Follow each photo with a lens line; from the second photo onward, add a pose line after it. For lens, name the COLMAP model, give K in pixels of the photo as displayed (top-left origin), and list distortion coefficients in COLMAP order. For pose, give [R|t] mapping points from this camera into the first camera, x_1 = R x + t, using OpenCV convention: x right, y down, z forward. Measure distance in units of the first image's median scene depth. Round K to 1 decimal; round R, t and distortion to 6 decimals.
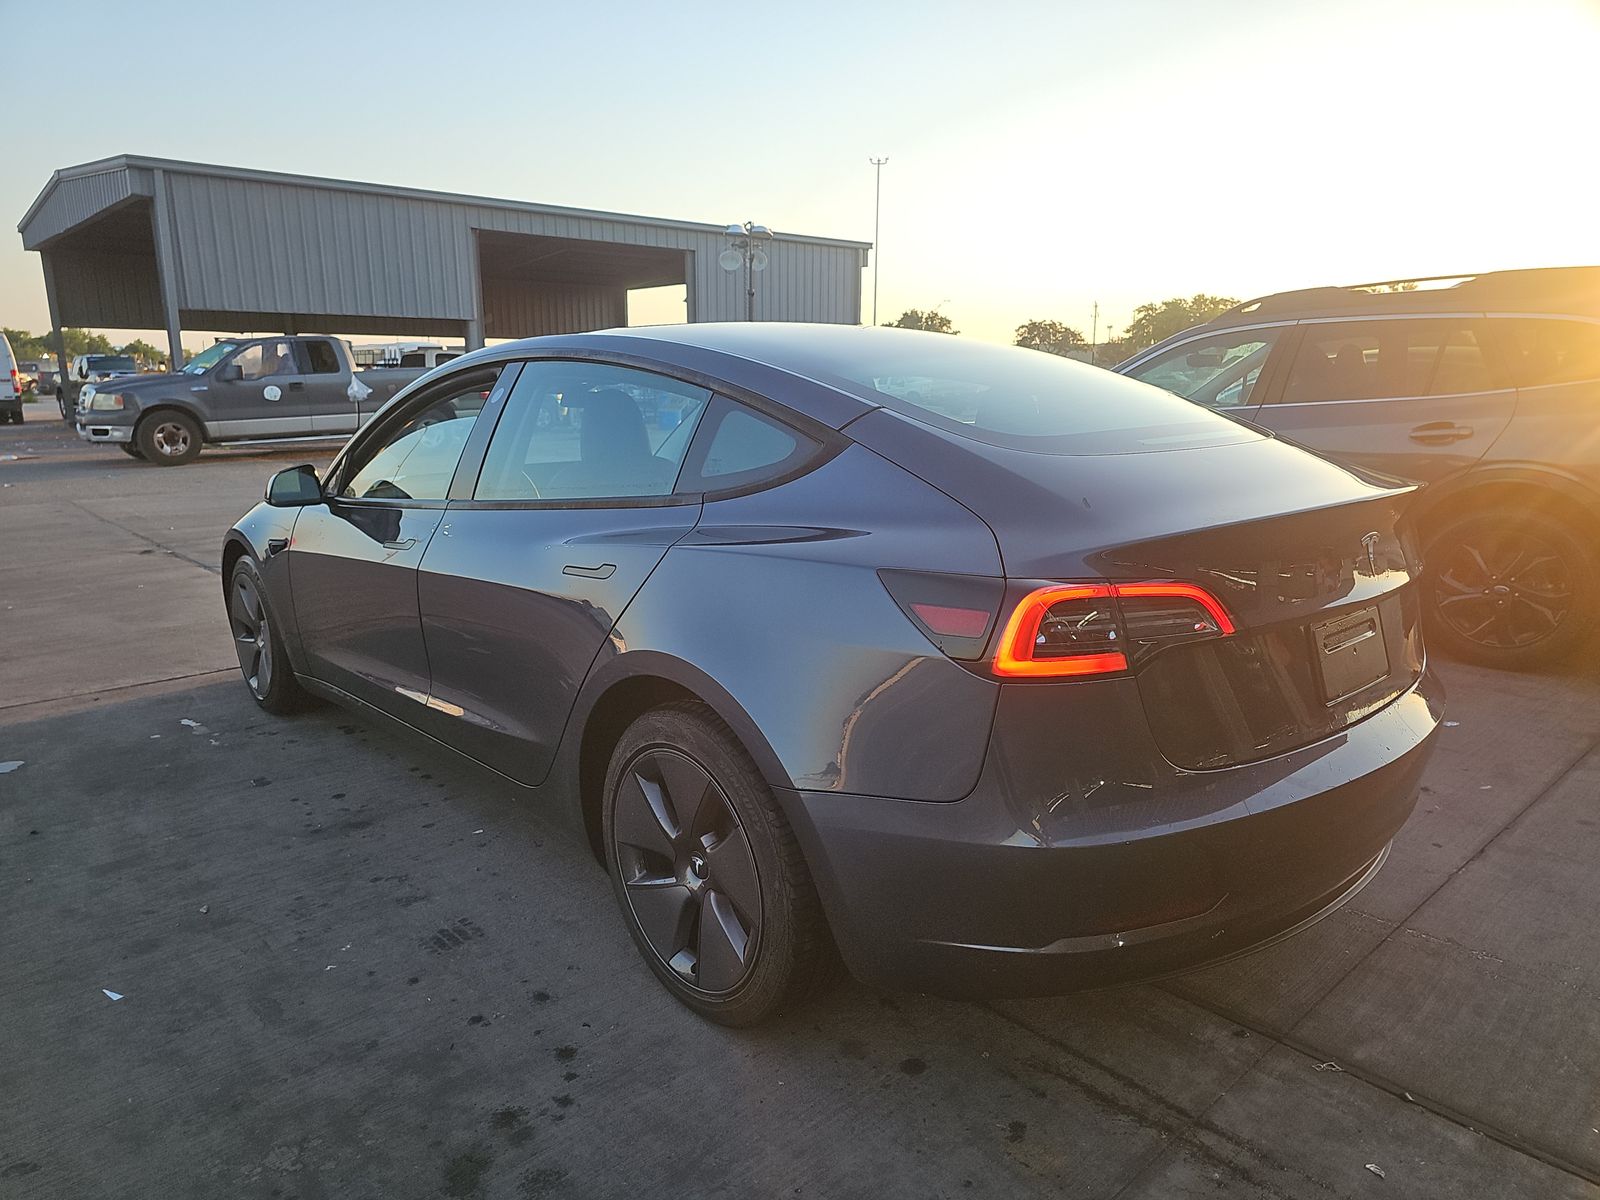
lens RADIAL K [[1058.2, 0, 800.0], [0, 1058.2, 600.0], [0, 0, 1]] dist [0.005740, 0.000288]
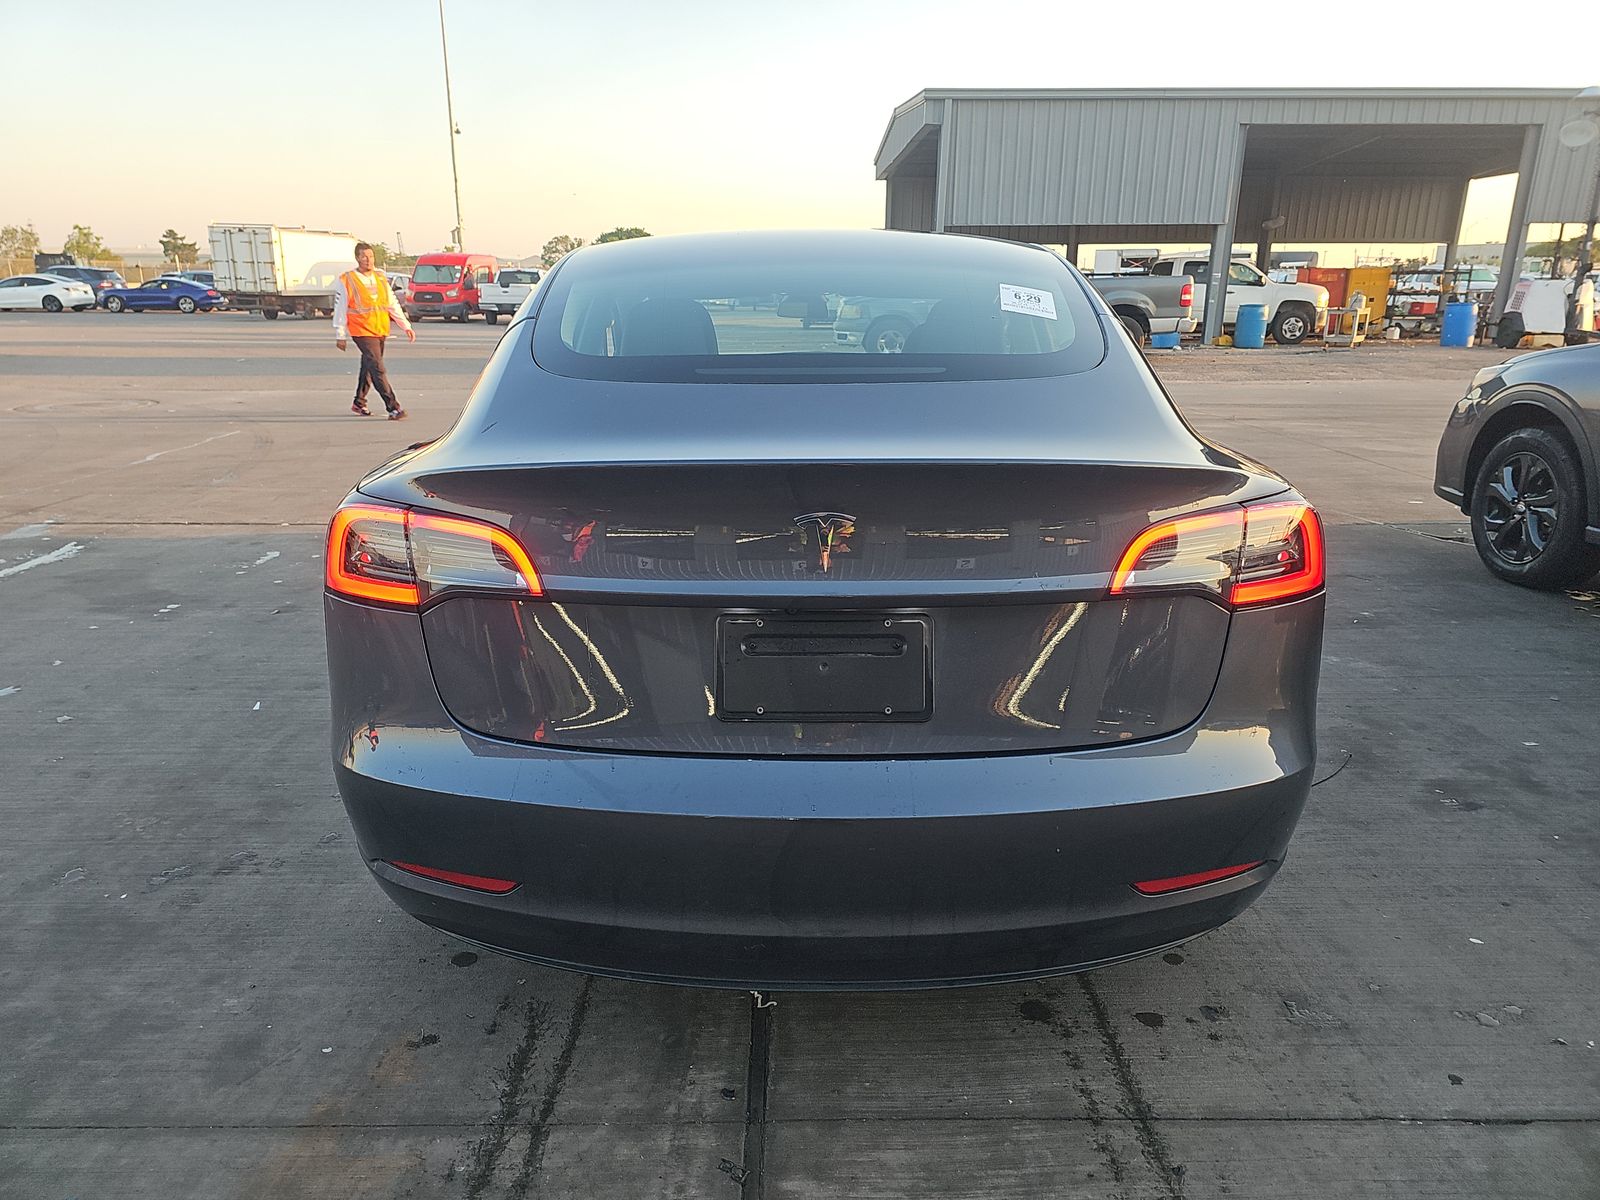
lens RADIAL K [[1058.6, 0, 789.6], [0, 1058.6, 599.6], [0, 0, 1]] dist [0.000550, -0.002720]
pose [[0.740920, 0.190077, -0.644134, 0.092021], [-0.138475, 0.981741, 0.130419, -0.008097], [0.657162, -0.007434, 0.753713, 0.042258]]
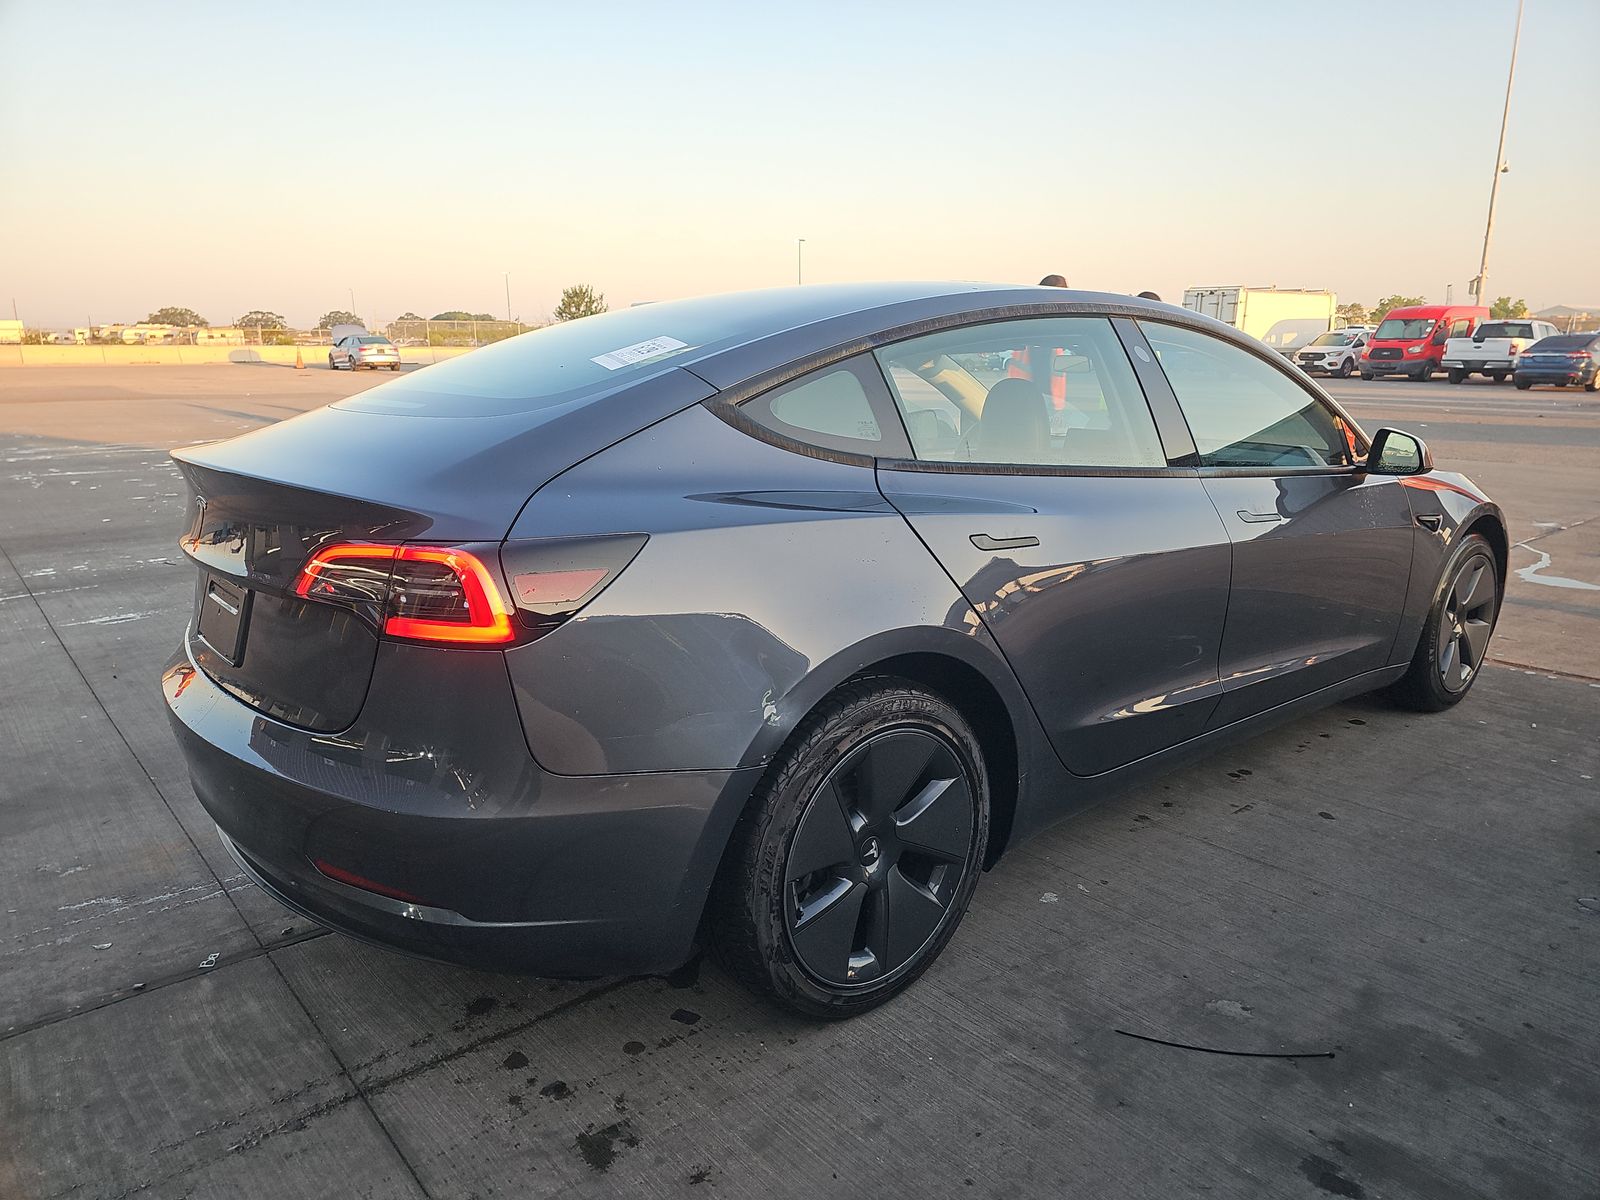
lens RADIAL K [[1058.6, 0, 789.6], [0, 1058.6, 599.6], [0, 0, 1]] dist [0.000550, -0.002720]
pose [[-0.033042, 0.227474, -0.973223, 0.142188], [-0.192140, 0.954146, 0.229538, -0.028367], [0.980811, 0.194580, 0.012180, 0.145781]]
